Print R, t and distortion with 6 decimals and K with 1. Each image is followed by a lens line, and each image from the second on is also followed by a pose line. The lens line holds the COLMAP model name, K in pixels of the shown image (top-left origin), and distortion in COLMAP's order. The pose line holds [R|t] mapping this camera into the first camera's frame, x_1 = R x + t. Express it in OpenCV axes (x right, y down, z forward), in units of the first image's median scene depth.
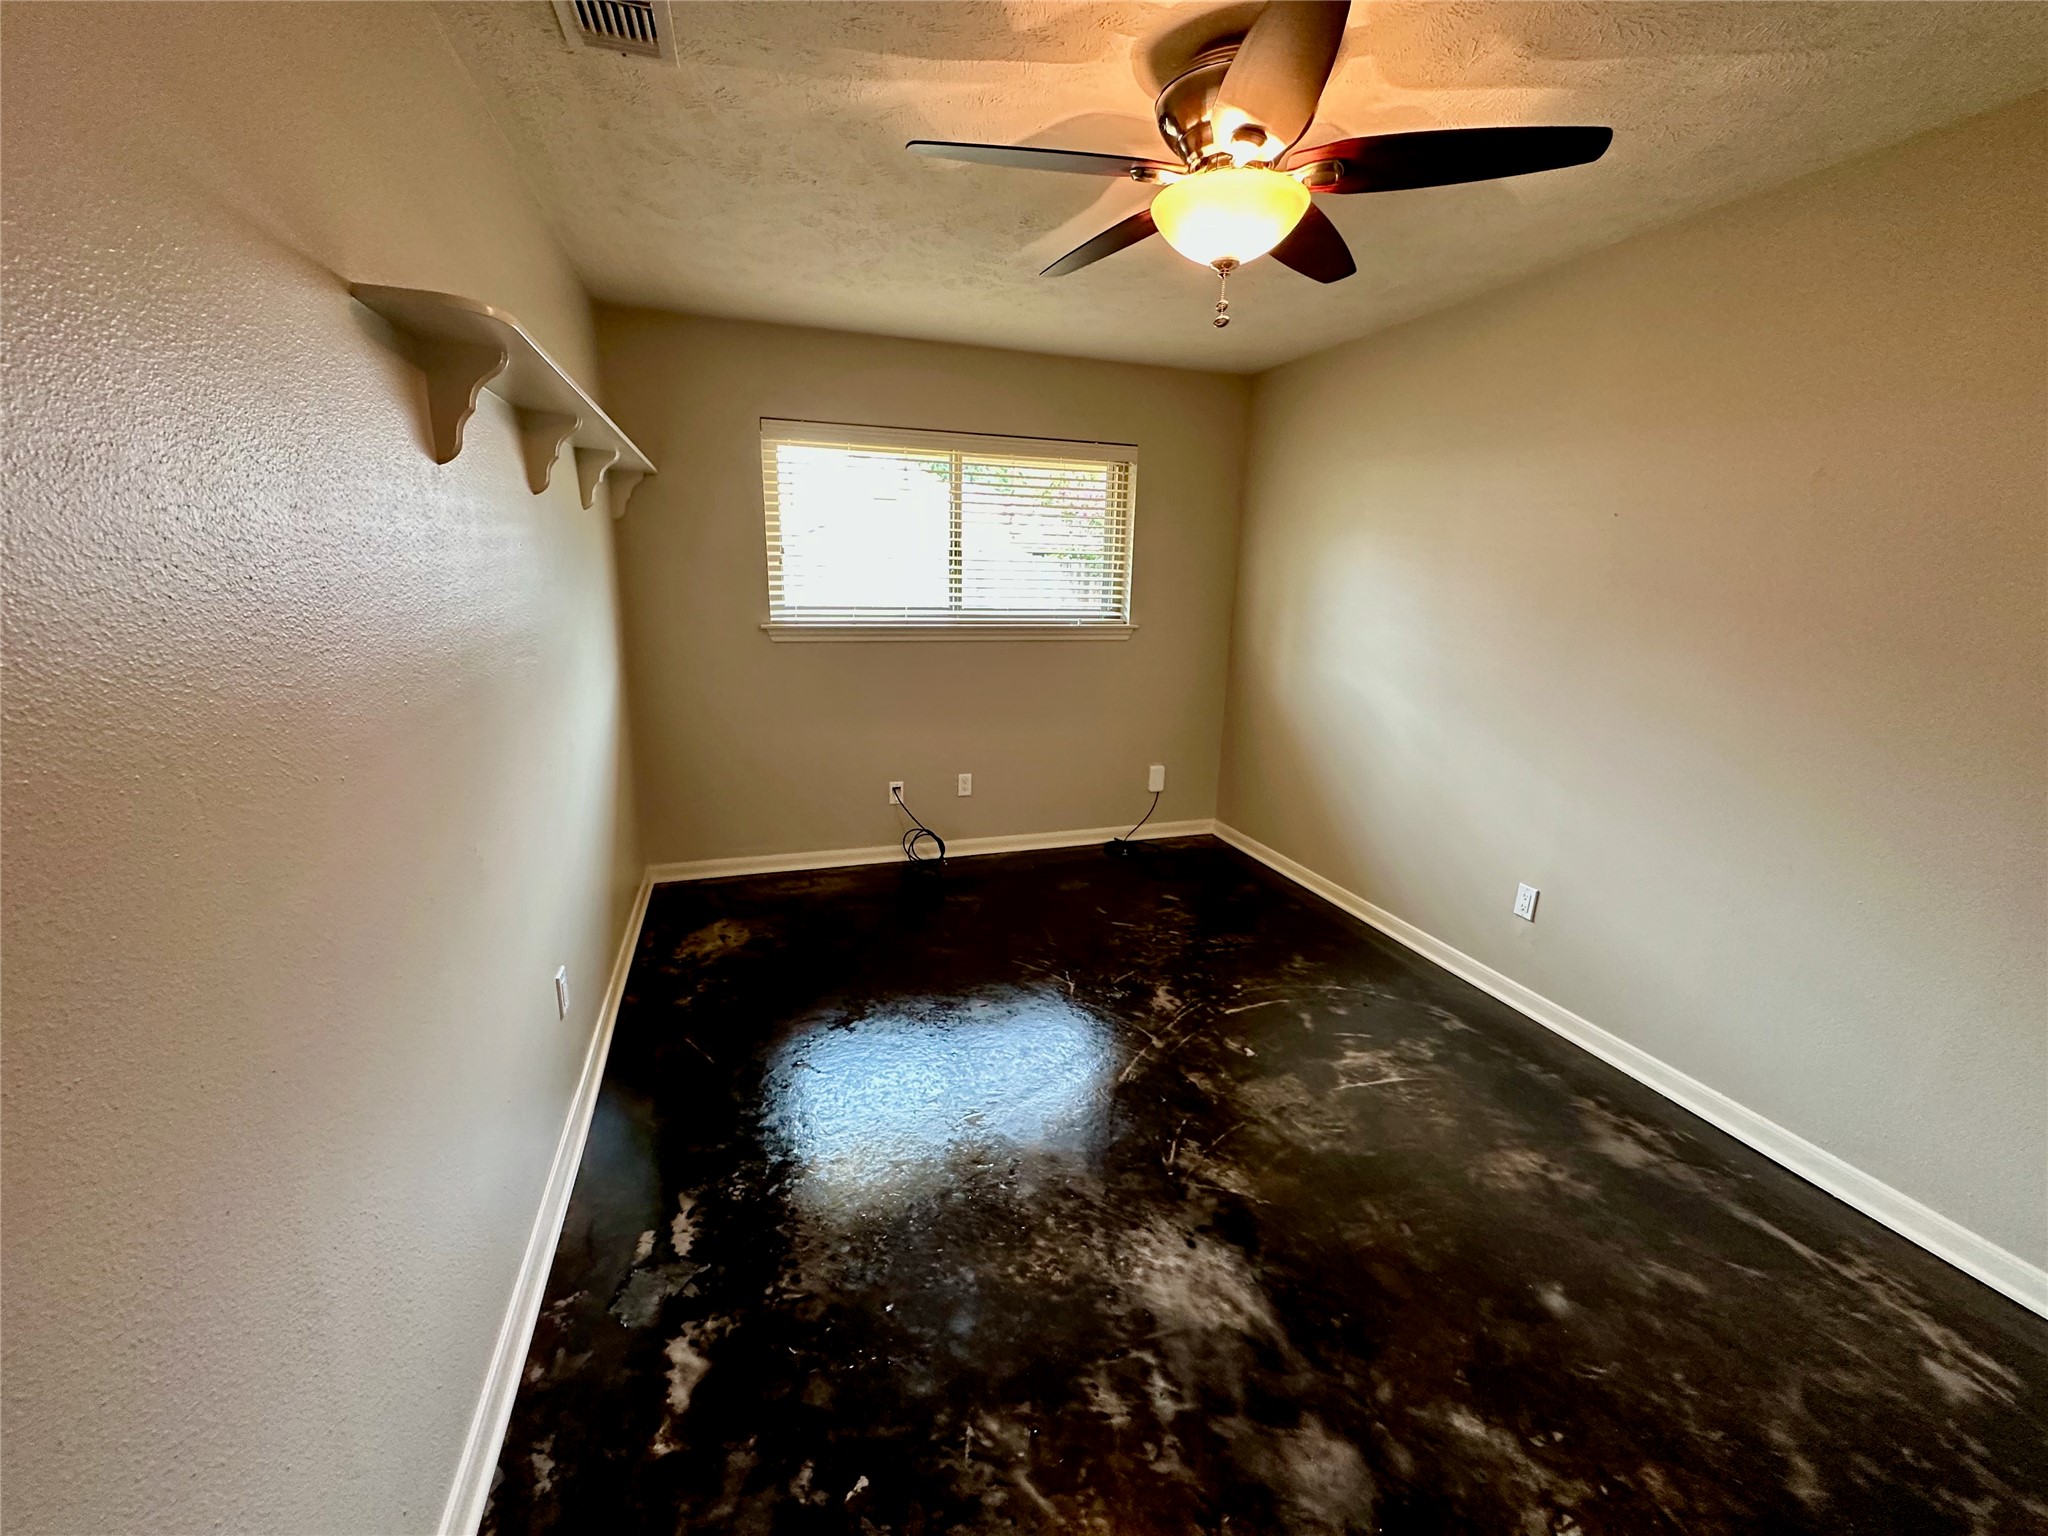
lens RADIAL K [[817.3, 0, 1025.5], [0, 817.3, 769.7], [0, 0, 1]] dist [-0.002417, 0.000497]
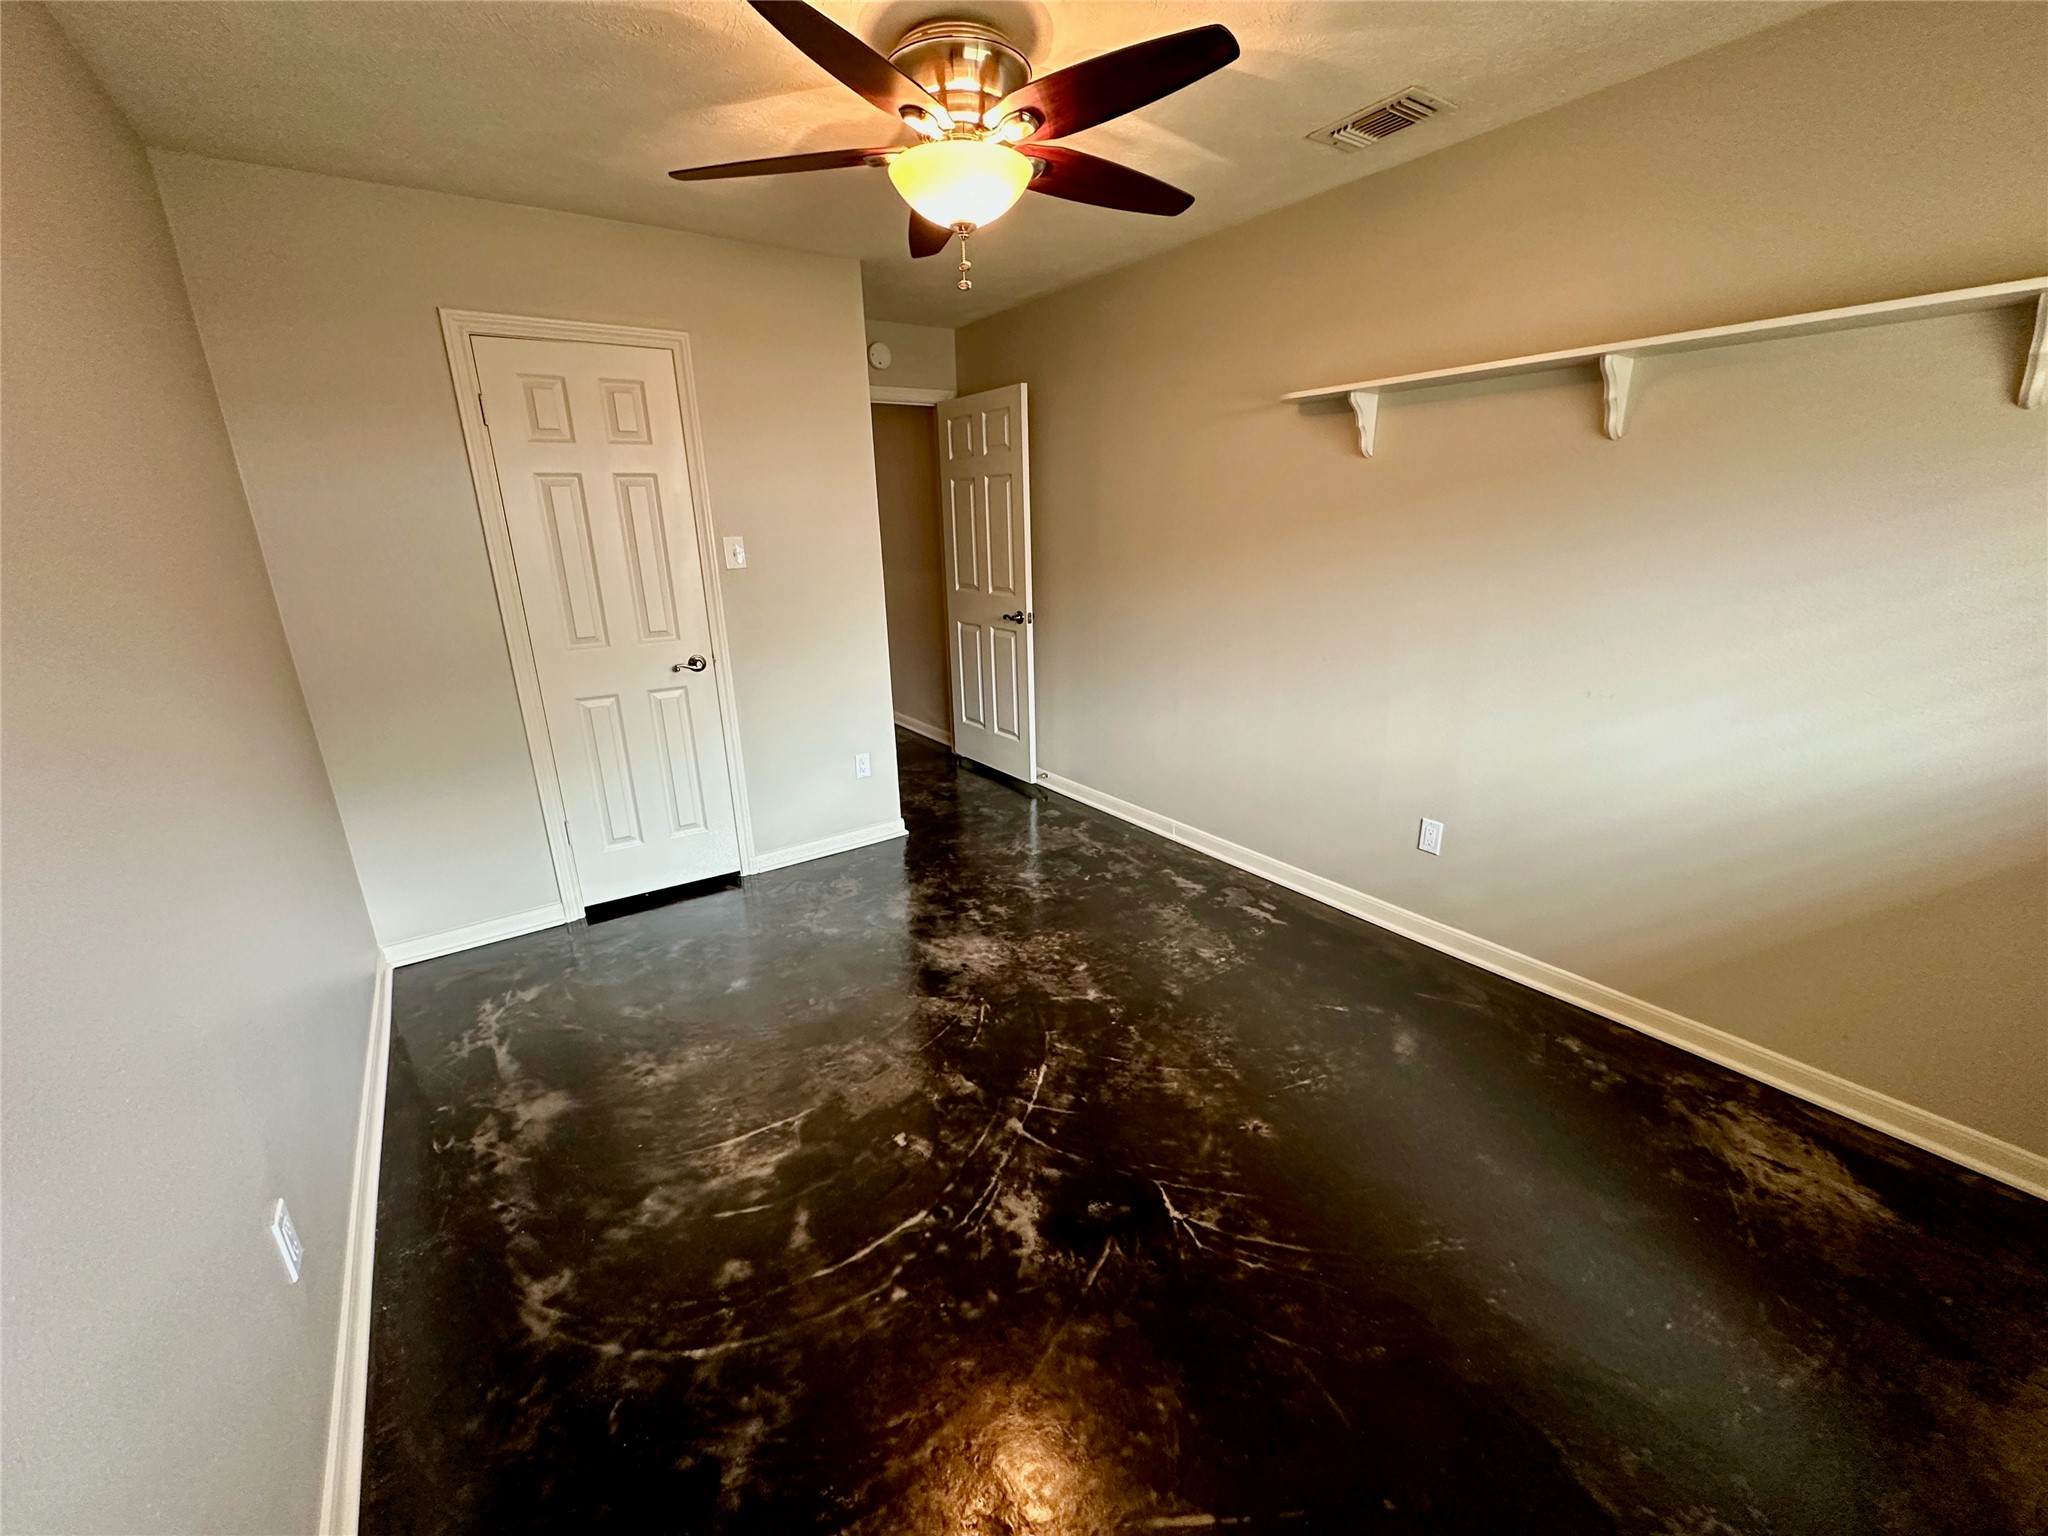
lens RADIAL K [[817.3, 0, 1025.5], [0, 817.3, 769.7], [0, 0, 1]] dist [-0.002417, 0.000497]
pose [[-0.956885, 0.086477, -0.277295, 0.397818], [-0.068331, 0.860844, 0.504259, -0.418630], [0.282315, 0.501466, -0.817820, 1.720747]]
